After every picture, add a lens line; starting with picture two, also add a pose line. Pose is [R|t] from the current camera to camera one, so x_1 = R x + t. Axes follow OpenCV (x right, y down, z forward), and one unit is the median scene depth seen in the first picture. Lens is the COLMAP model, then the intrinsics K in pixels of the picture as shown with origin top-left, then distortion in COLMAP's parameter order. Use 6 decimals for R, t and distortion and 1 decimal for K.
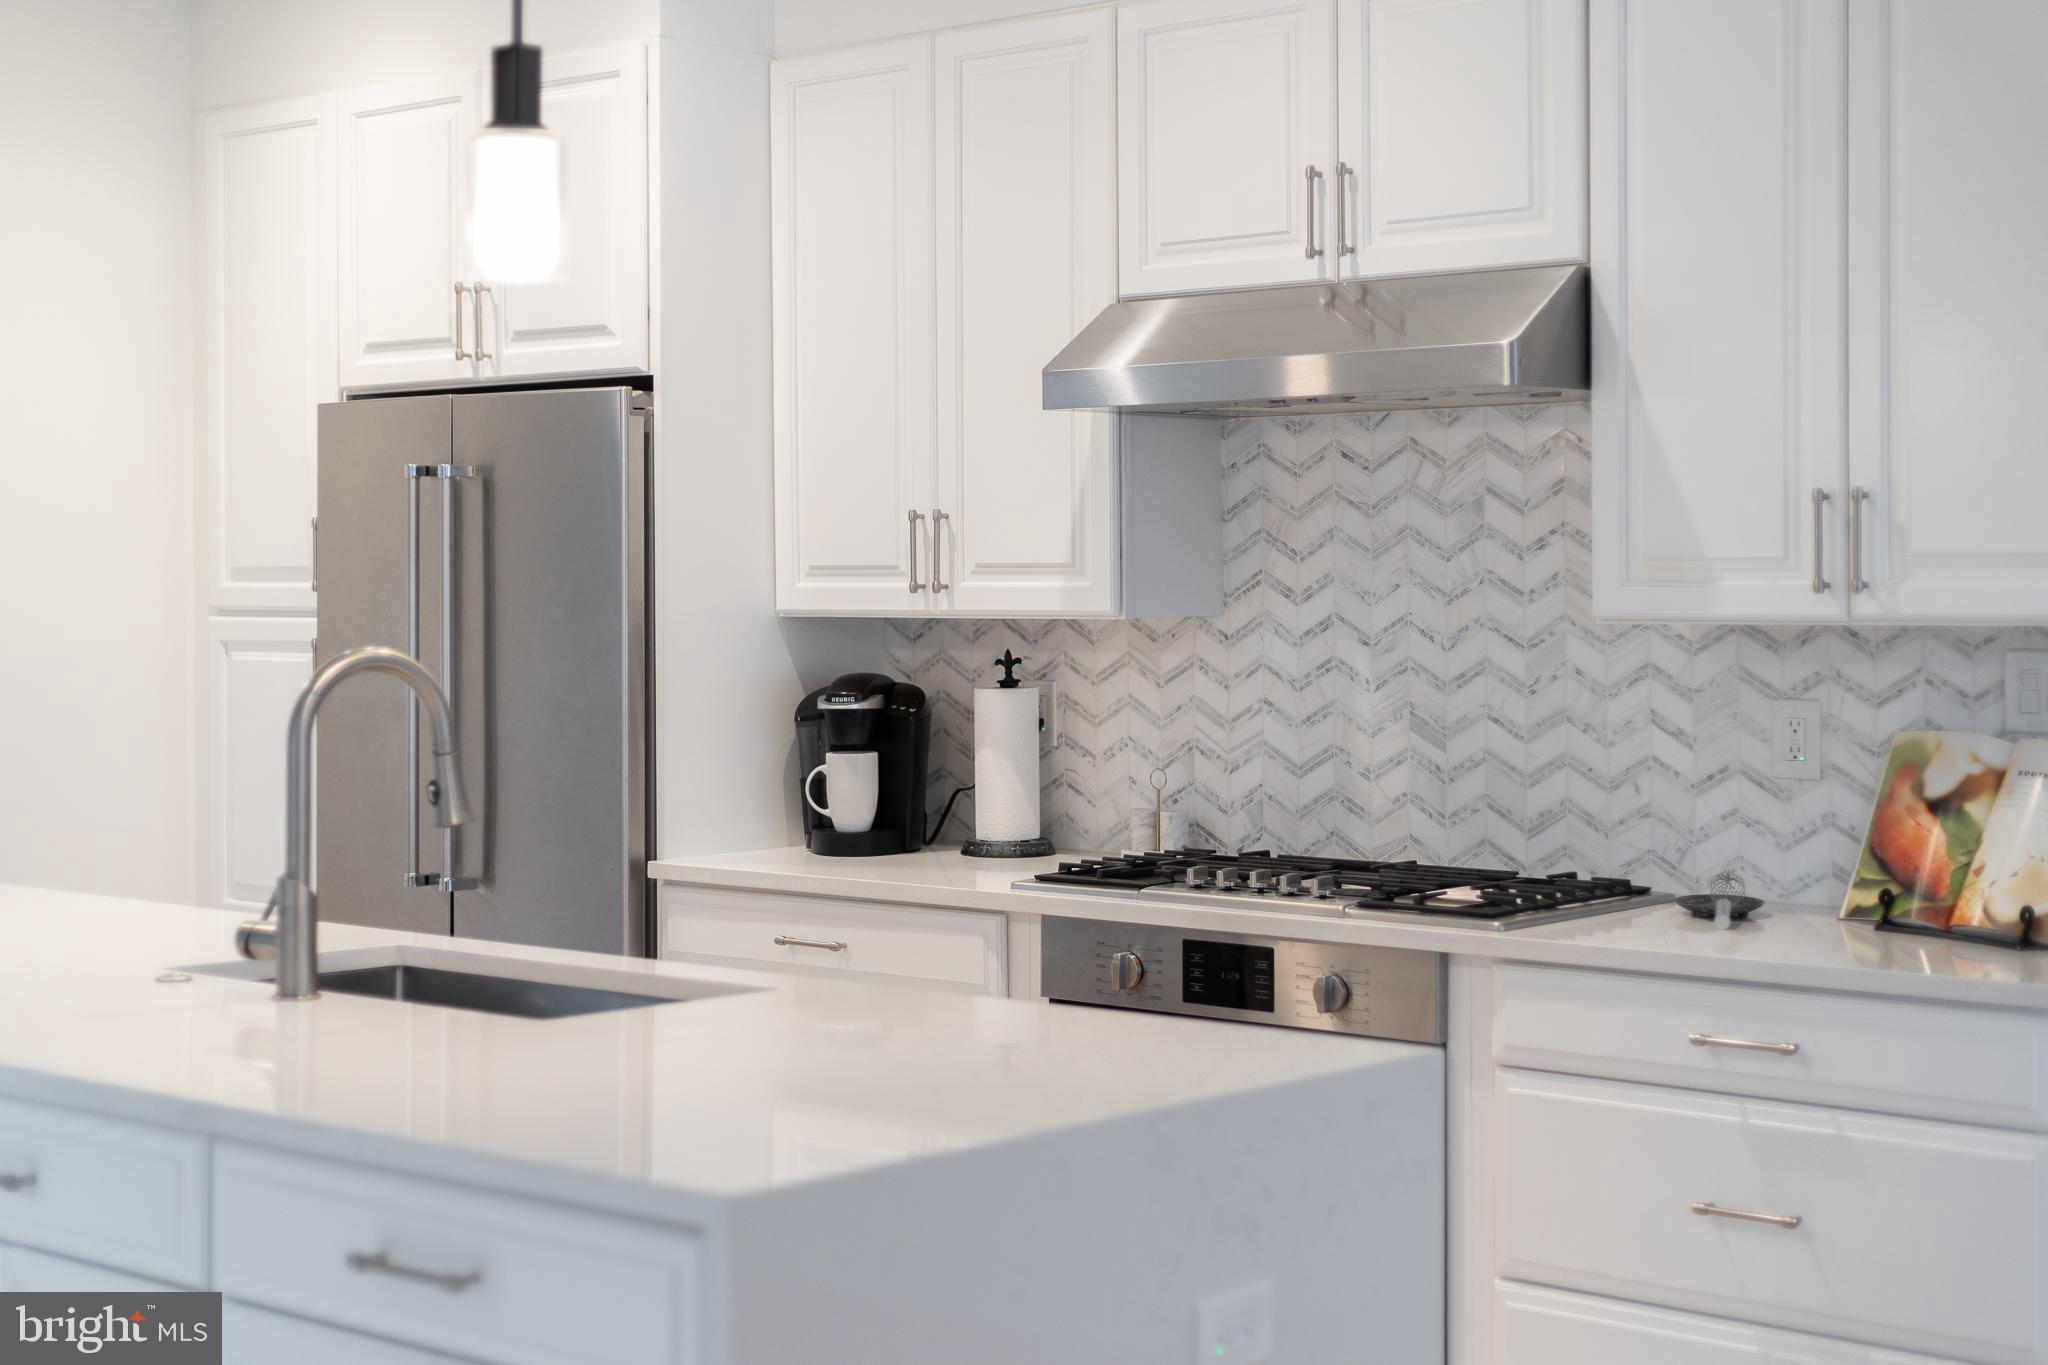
lens RADIAL K [[2919.6, 0, 1027.9], [0, 2919.6, 684.1], [0, 0, 1]] dist [0.003970, 0.028130]
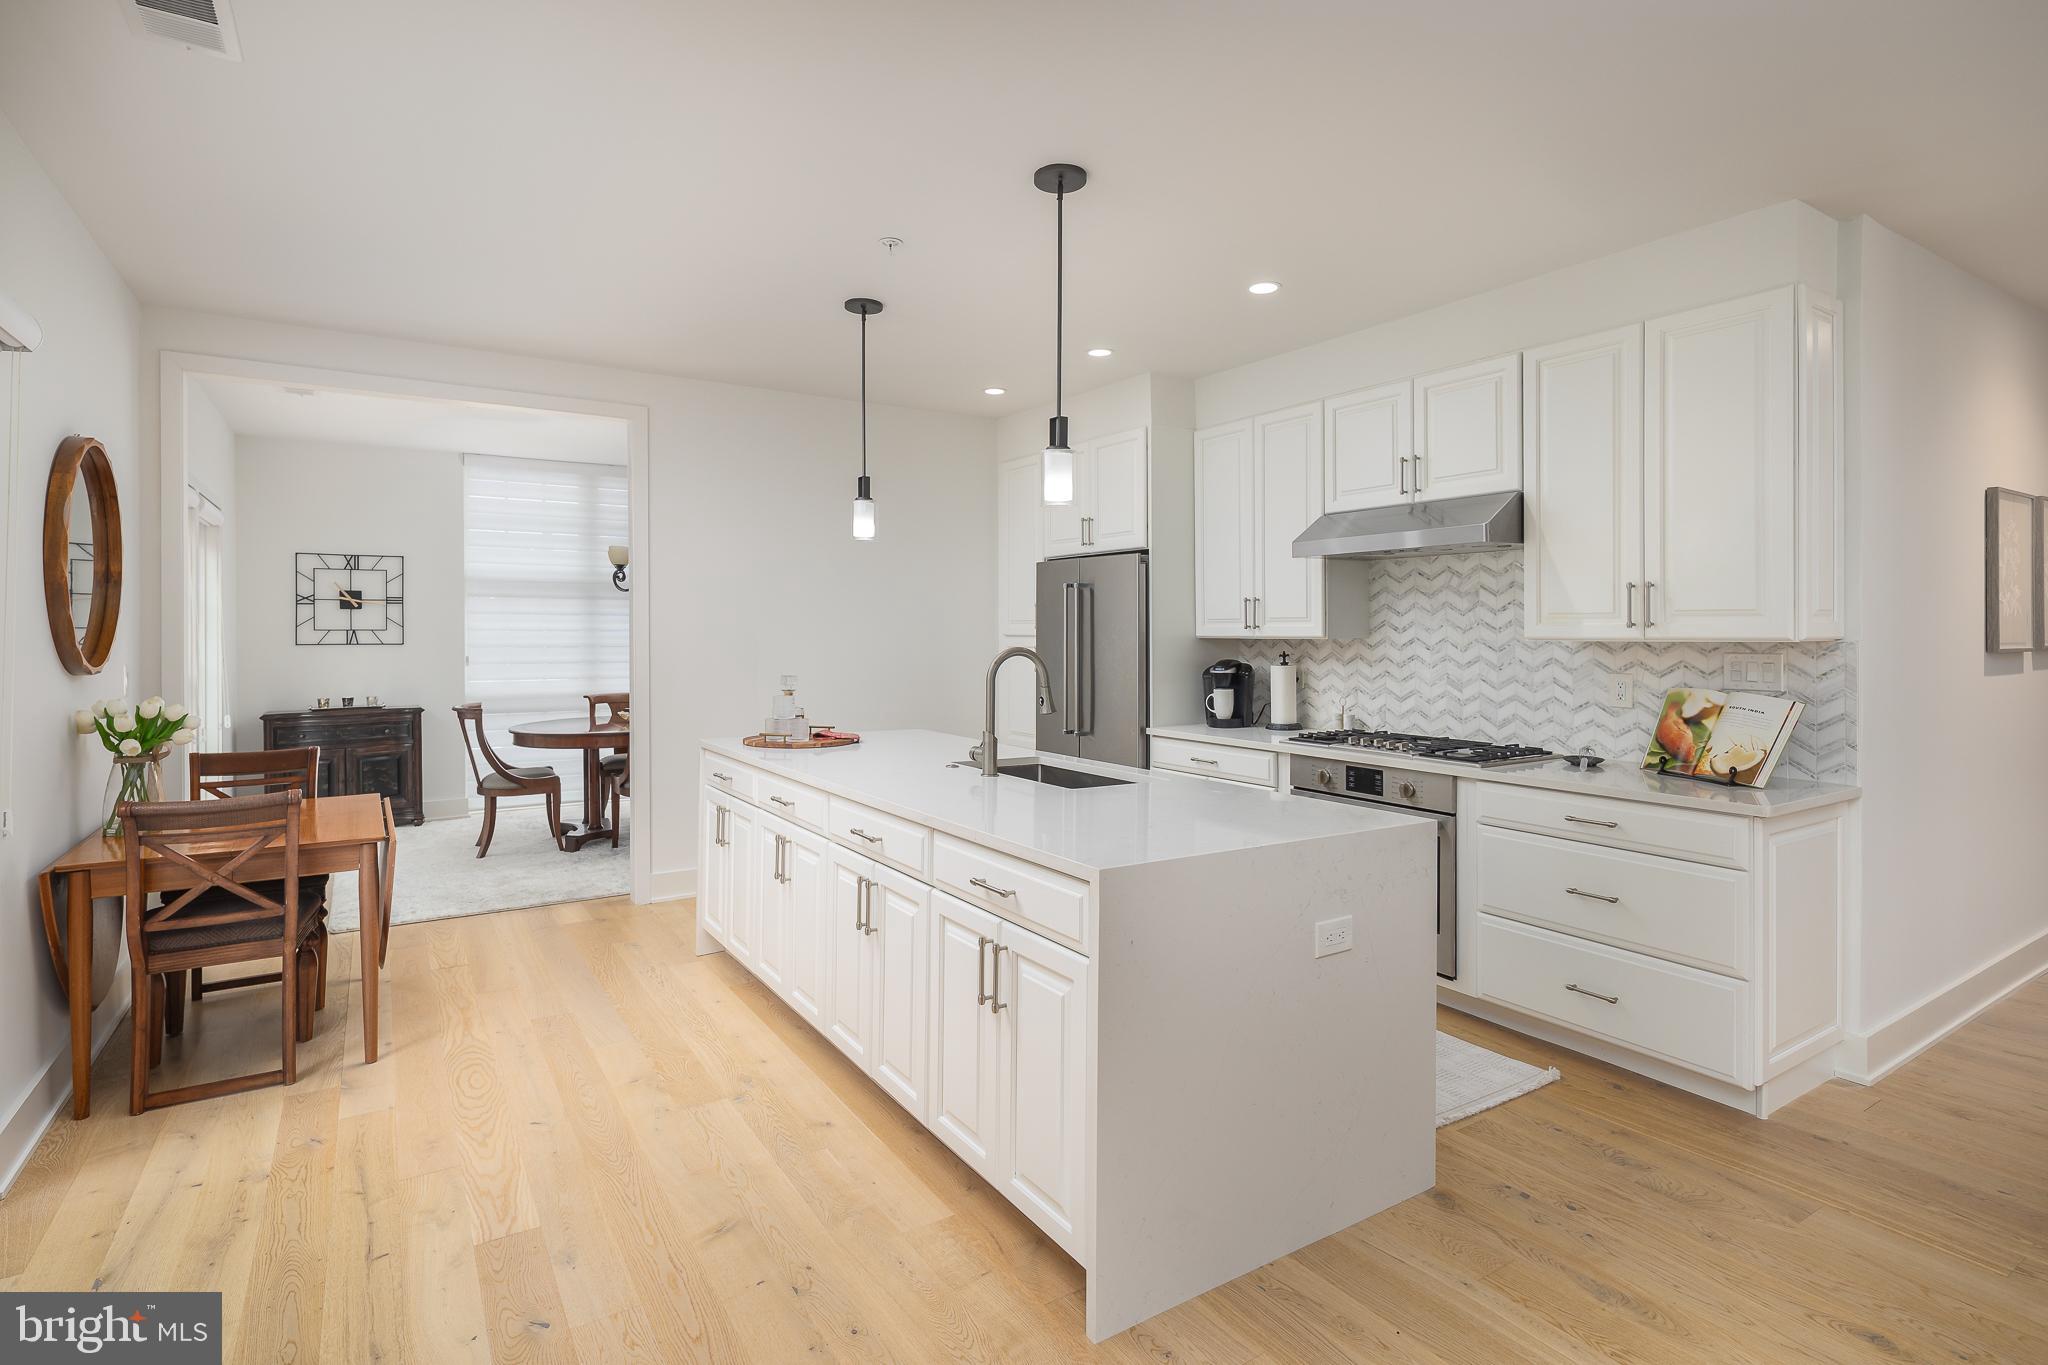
lens RADIAL K [[998.0, 0, 1024.9], [0, 998.0, 654.9], [0, 0, 1]] dist [0.002966, 0.000358]
pose [[0.955356, 0.007550, -0.295361, 0.040619], [-0.010311, 0.999916, -0.007791, 0.001343], [0.295278, 0.010488, 0.955354, 0.088850]]
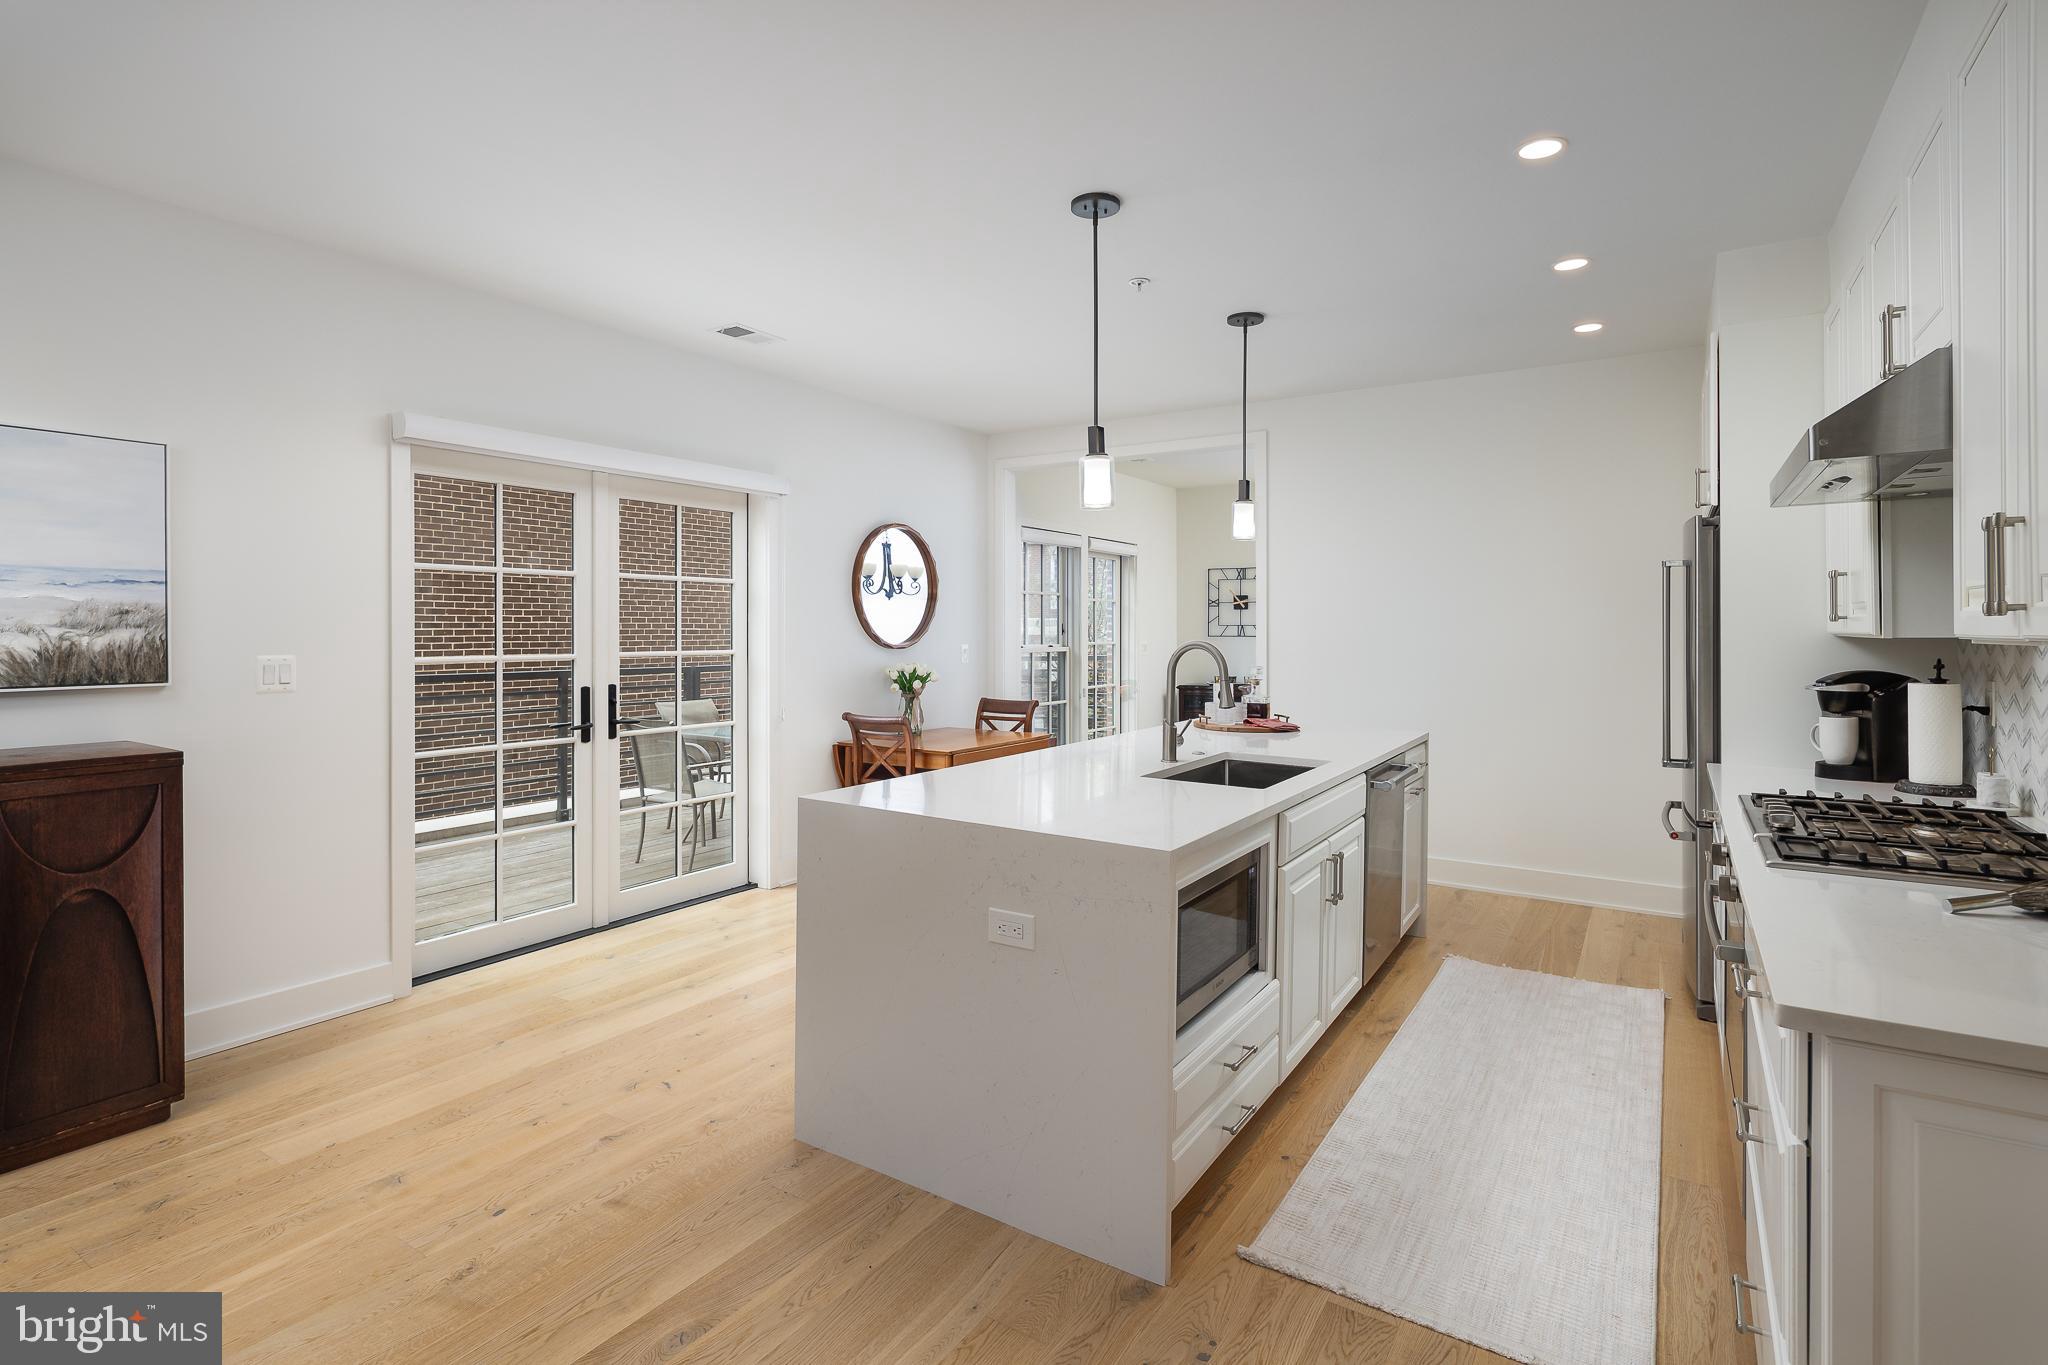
lens RADIAL K [[998.0, 0, 1024.9], [0, 998.0, 654.9], [0, 0, 1]] dist [0.002966, 0.000358]
pose [[0.133016, 0.028288, -0.990710, 0.509274], [-0.032510, 0.999179, 0.024165, -0.012230], [0.990581, 0.028994, 0.133826, 0.526134]]
